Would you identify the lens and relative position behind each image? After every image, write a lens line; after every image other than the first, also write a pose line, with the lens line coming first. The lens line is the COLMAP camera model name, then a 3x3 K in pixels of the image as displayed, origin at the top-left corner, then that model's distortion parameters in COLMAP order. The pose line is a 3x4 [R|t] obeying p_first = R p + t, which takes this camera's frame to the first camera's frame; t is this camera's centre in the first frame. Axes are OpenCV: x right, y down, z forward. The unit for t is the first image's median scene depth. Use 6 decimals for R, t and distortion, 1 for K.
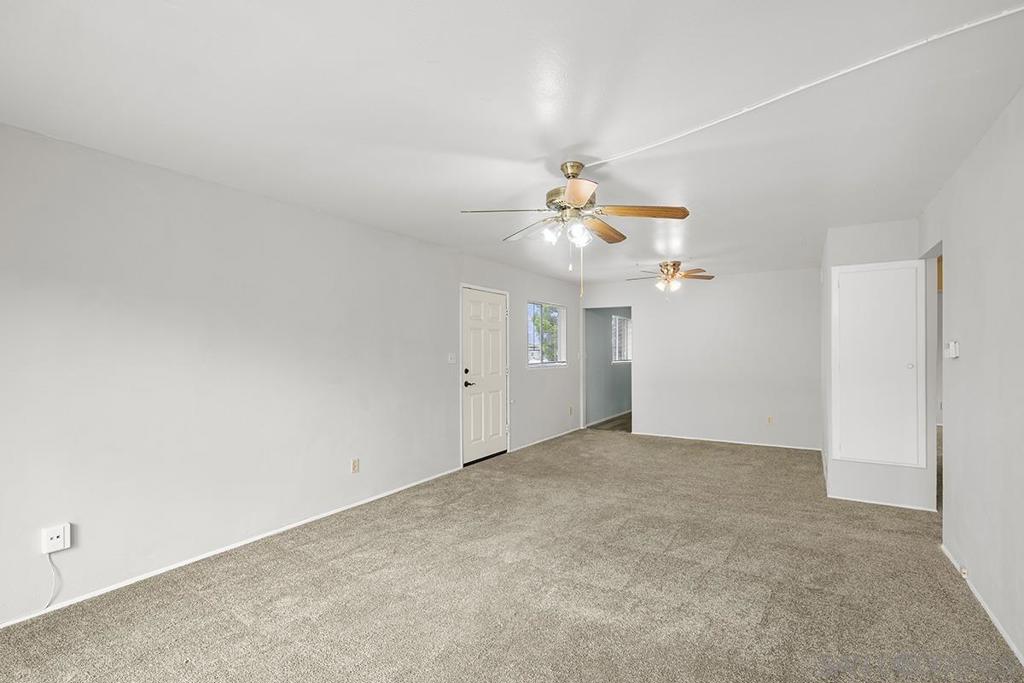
lens RADIAL K [[473.7, 0, 509.2], [0, 473.7, 350.6], [0, 0, 1]] dist [0.002092, 0.000465]
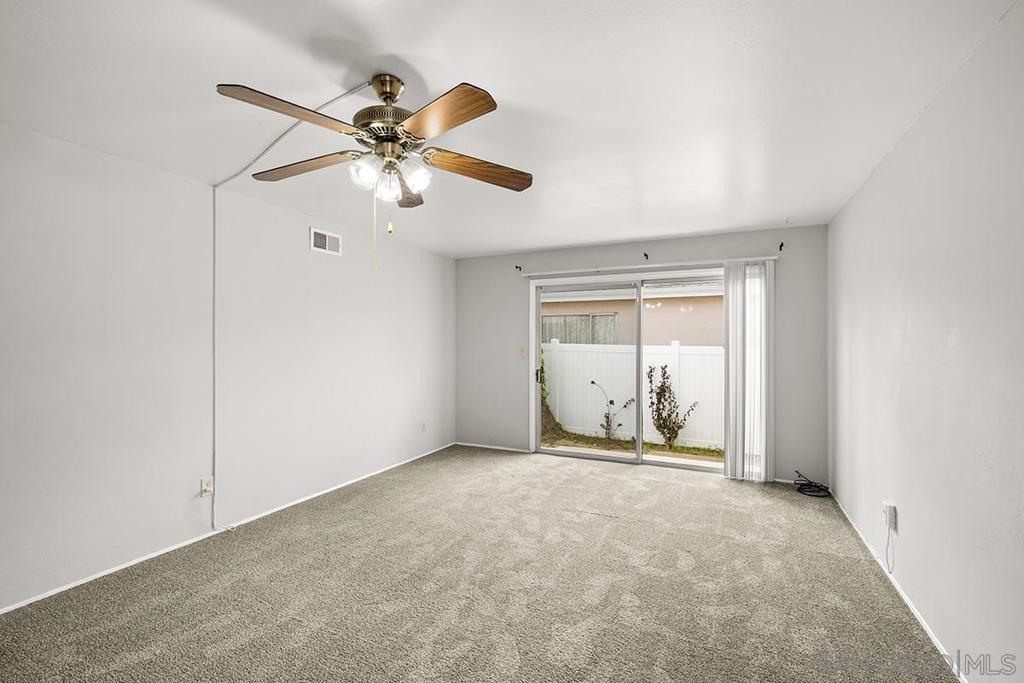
lens RADIAL K [[448.3, 0, 510.2], [0, 448.3, 343.2], [0, 0, 1]] dist [-0.000517, -0.000083]
pose [[-0.993485, 0.002509, -0.113931, 0.013449], [0.002223, 0.999994, 0.002636, -0.002187], [0.113937, 0.002365, -0.993485, 0.808383]]
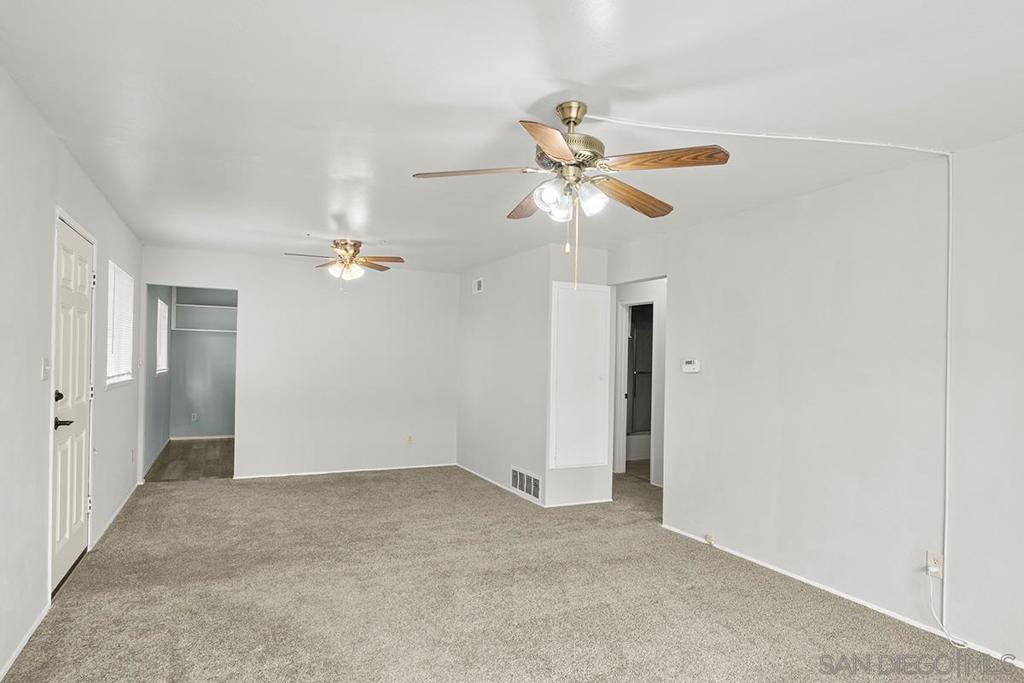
lens RADIAL K [[595.2, 0, 510.9], [0, 595.2, 359.4], [0, 0, 1]] dist [-0.003027, -0.000499]
pose [[0.532300, 0.014446, 0.846433, -0.324726], [-0.021576, 0.999761, -0.003494, -0.000903], [-0.846281, -0.016403, 0.532484, 0.284120]]
